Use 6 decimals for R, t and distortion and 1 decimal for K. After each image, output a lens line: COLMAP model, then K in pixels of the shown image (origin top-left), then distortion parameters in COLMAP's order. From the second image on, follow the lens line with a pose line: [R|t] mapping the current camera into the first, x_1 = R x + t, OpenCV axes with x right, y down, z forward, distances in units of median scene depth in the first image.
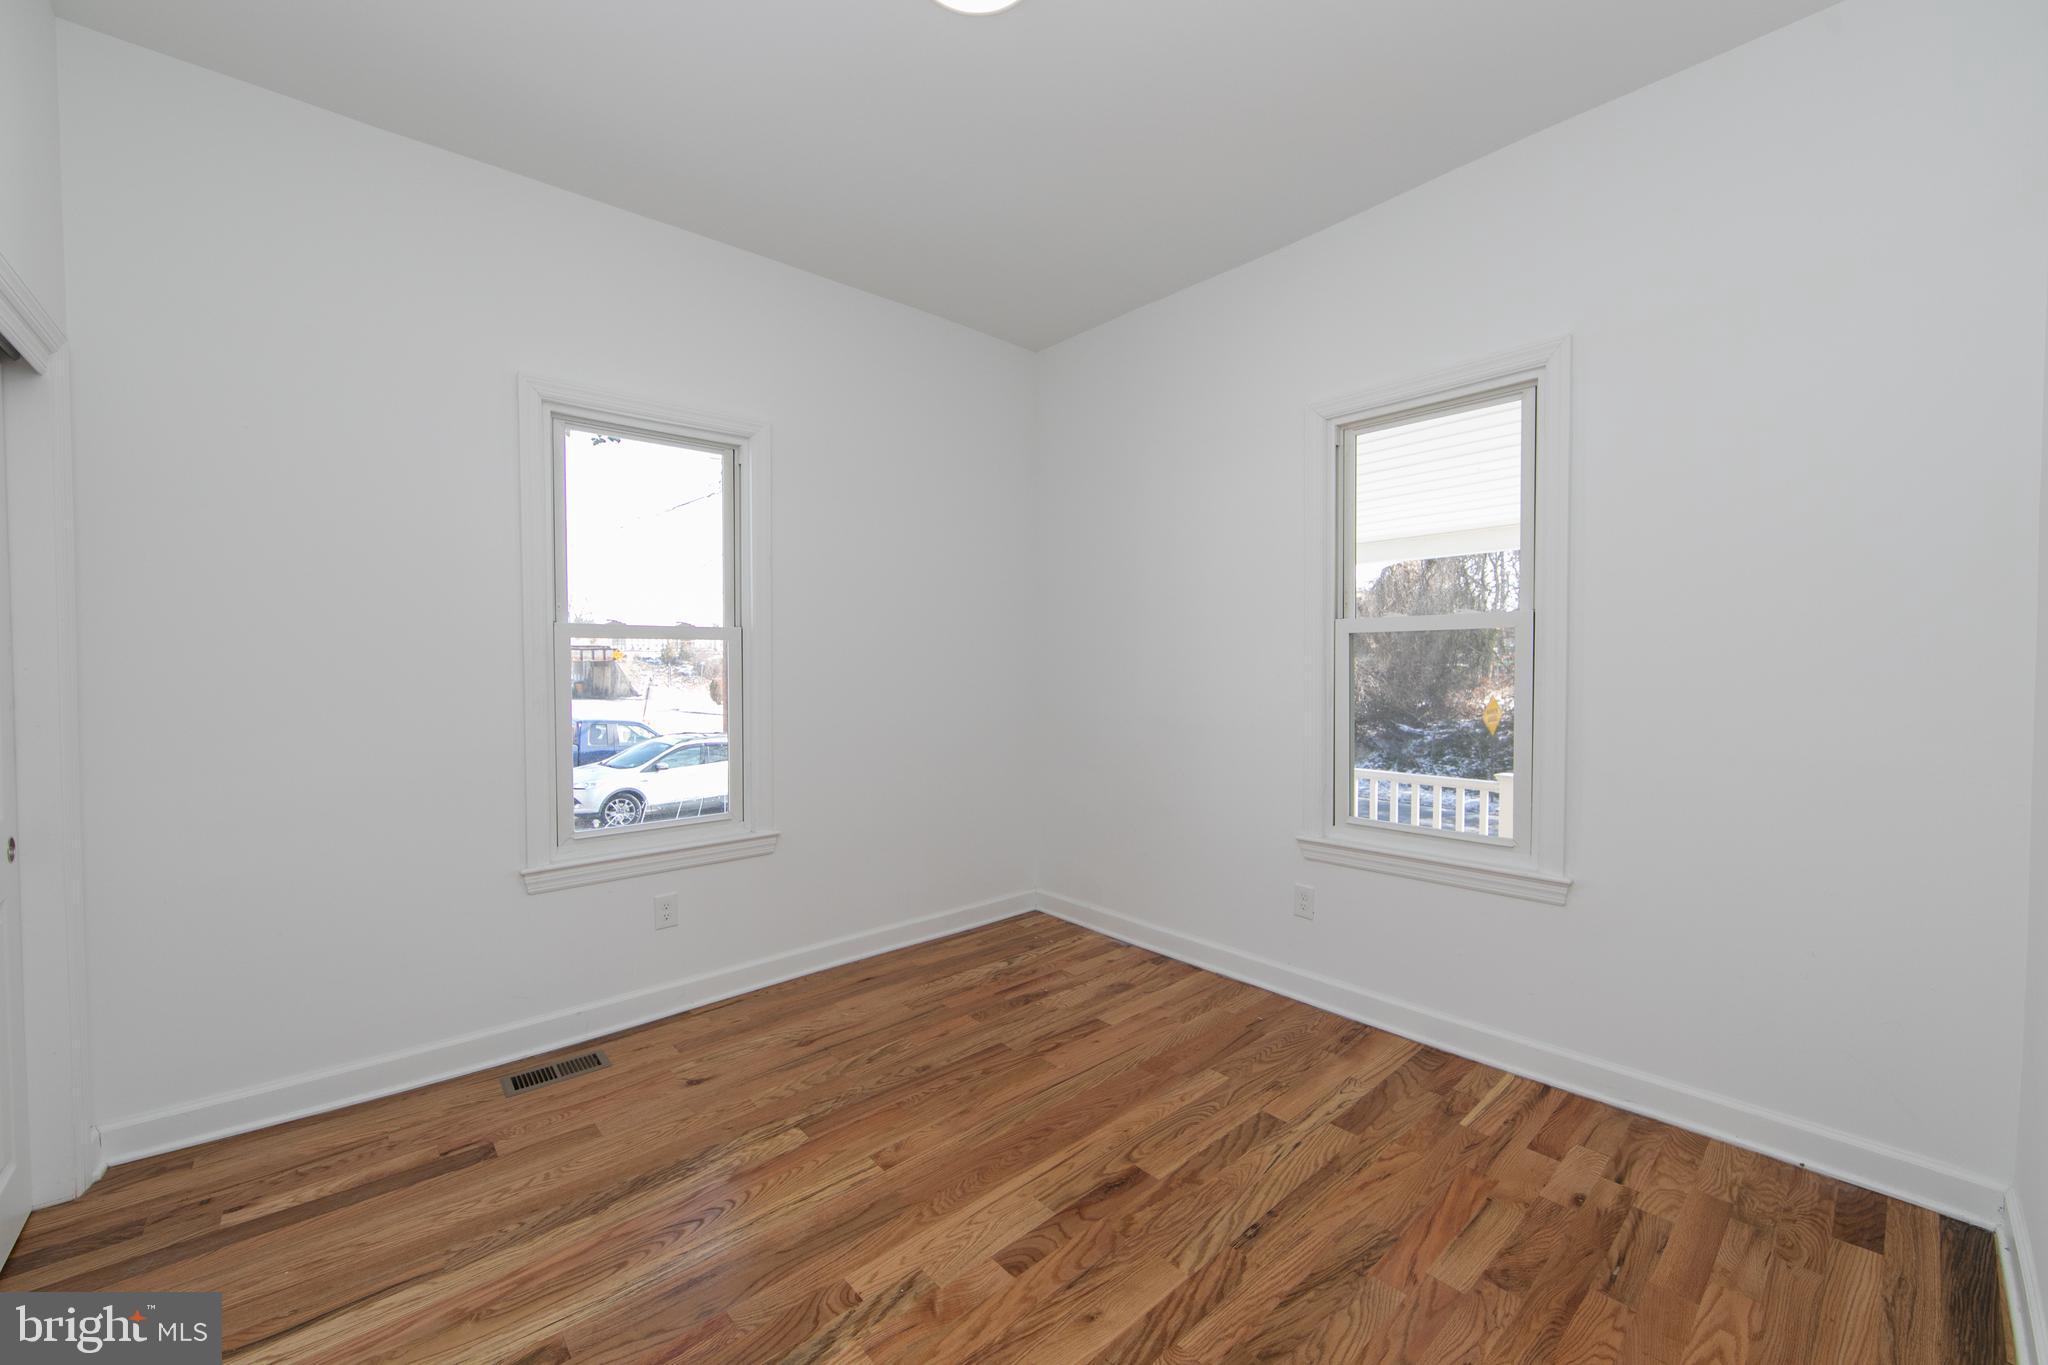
lens RADIAL K [[800.1, 0, 1034.9], [0, 800.1, 676.5], [0, 0, 1]] dist [-0.001861, -0.001333]
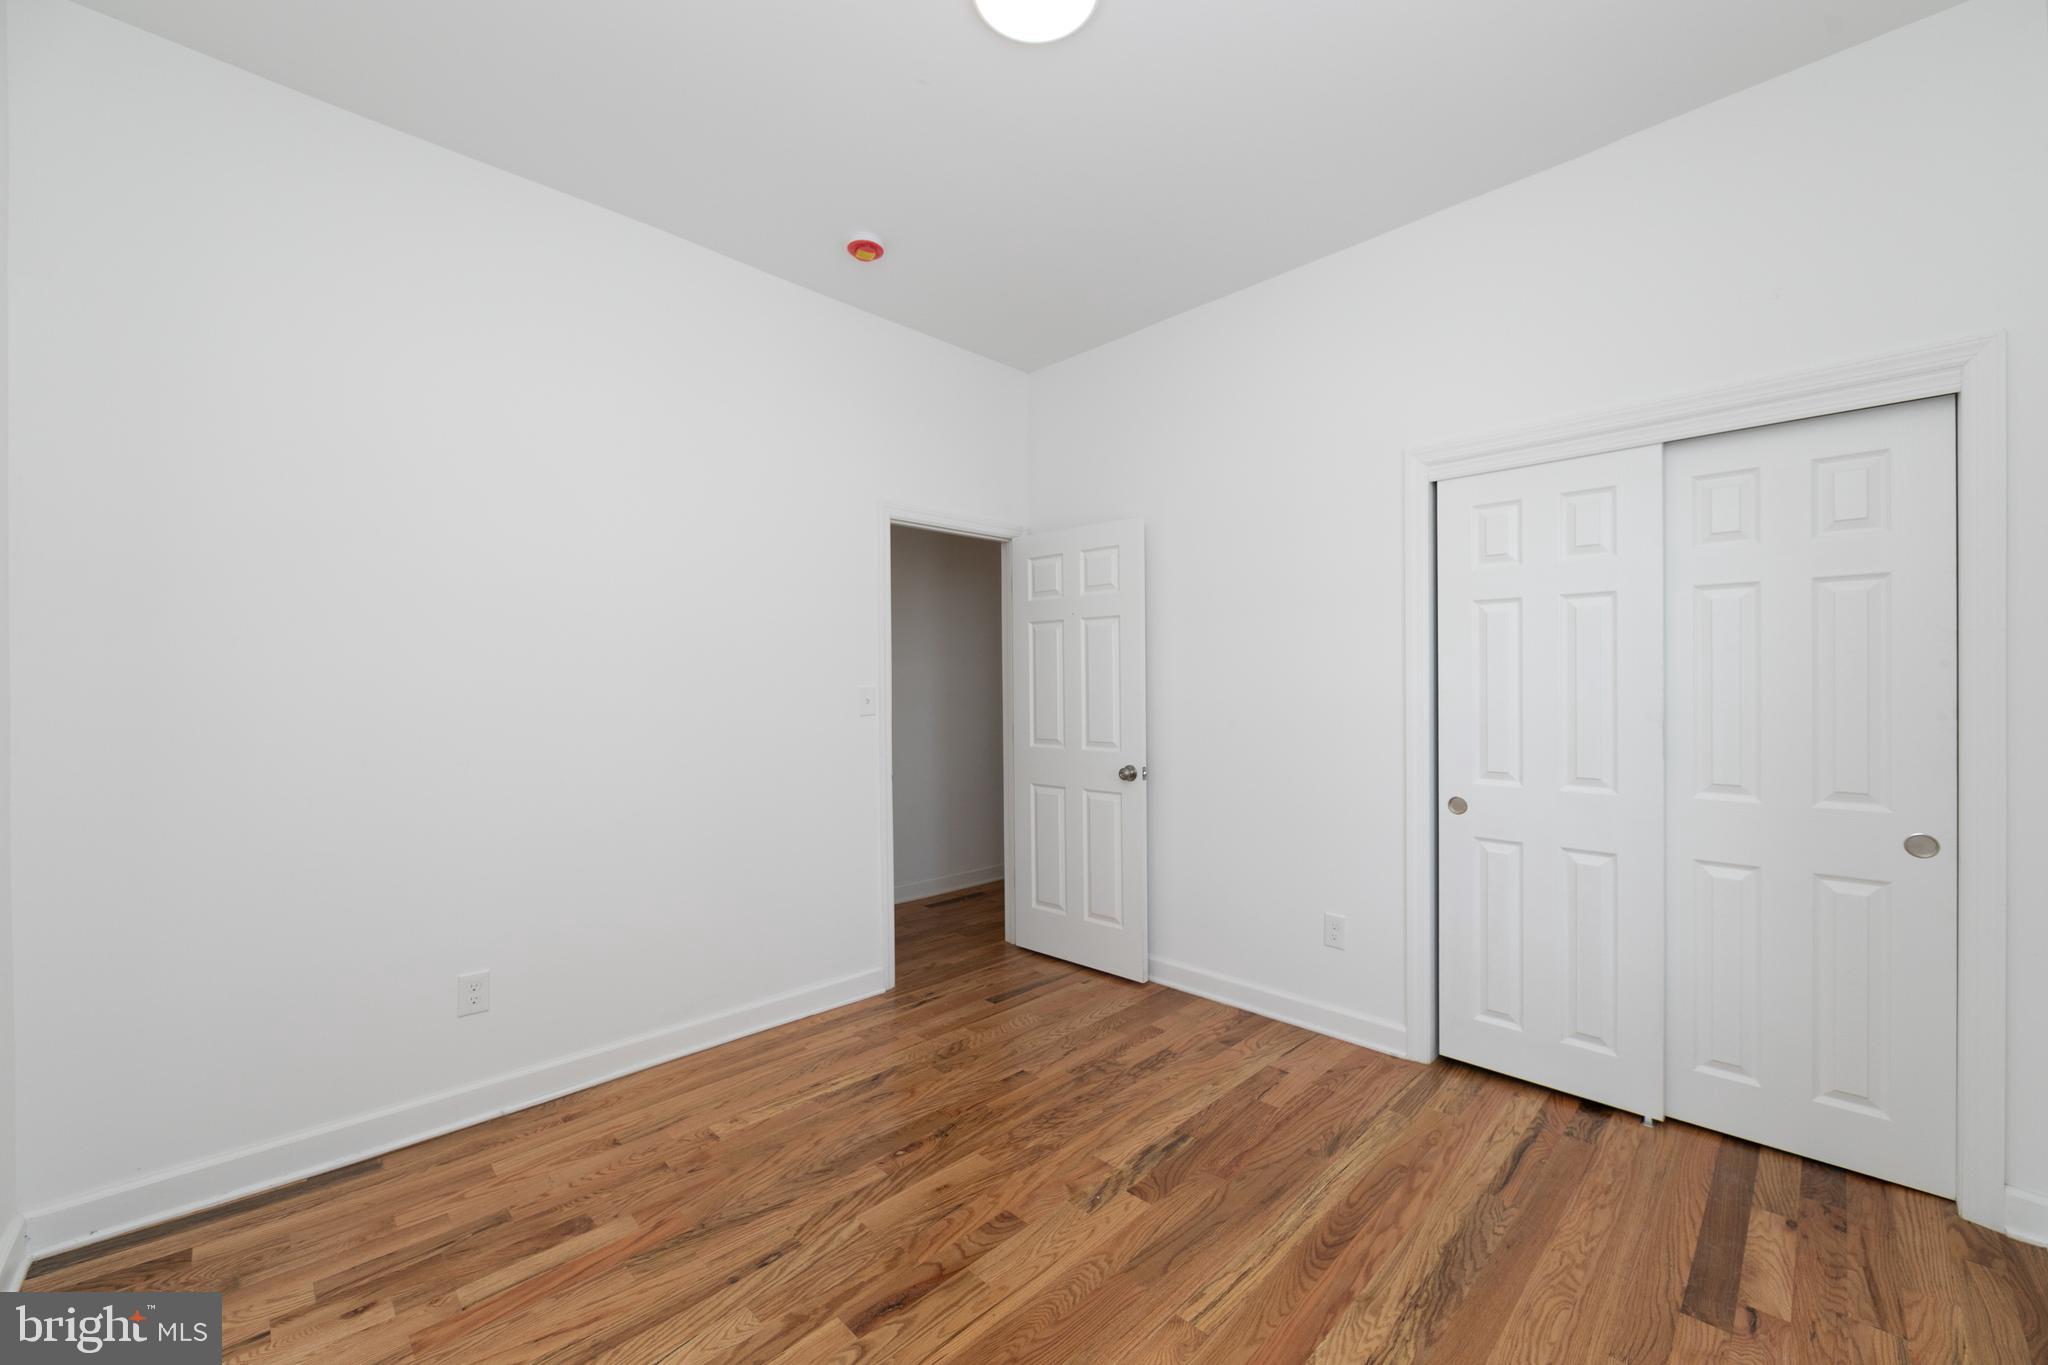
lens RADIAL K [[800.1, 0, 1034.0], [0, 800.1, 677.9], [0, 0, 1]] dist [-0.001861, -0.001333]
pose [[-0.998474, 0.009183, -0.054458, -0.007626], [0.008491, 0.999880, 0.012923, -0.034164], [0.054570, 0.012441, -0.998432, 1.797048]]
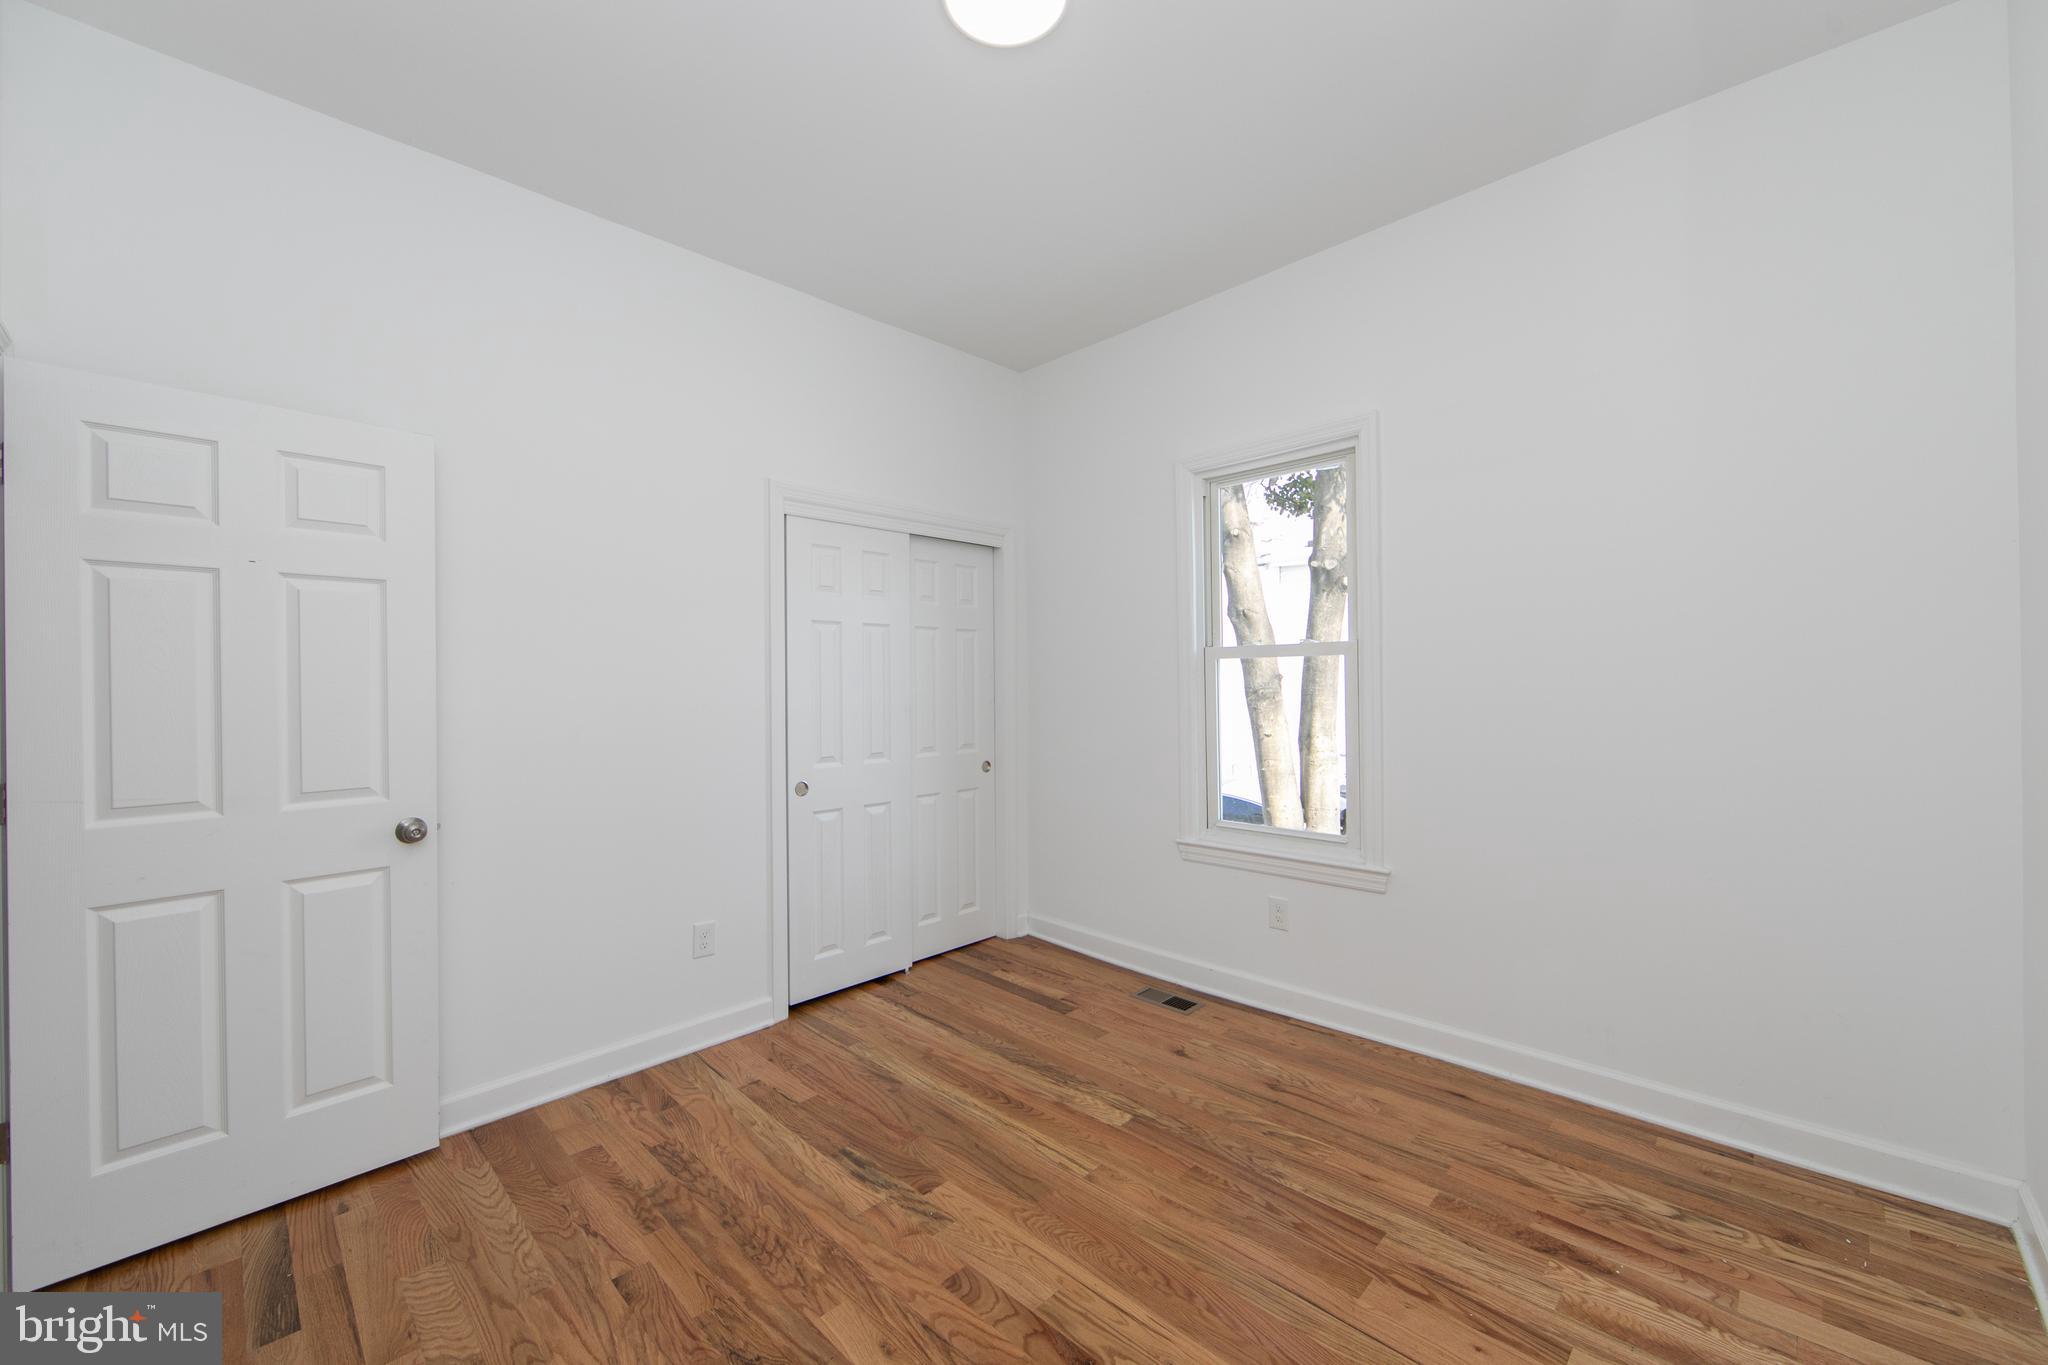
lens RADIAL K [[800.1, 0, 1027.4], [0, 800.1, 677.7], [0, 0, 1]] dist [-0.001861, -0.001333]
pose [[0.060372, -0.005625, -0.998160, 0.836588], [-0.008506, 0.999945, -0.006150, -0.014509], [0.998140, 0.008861, 0.060321, 0.866972]]
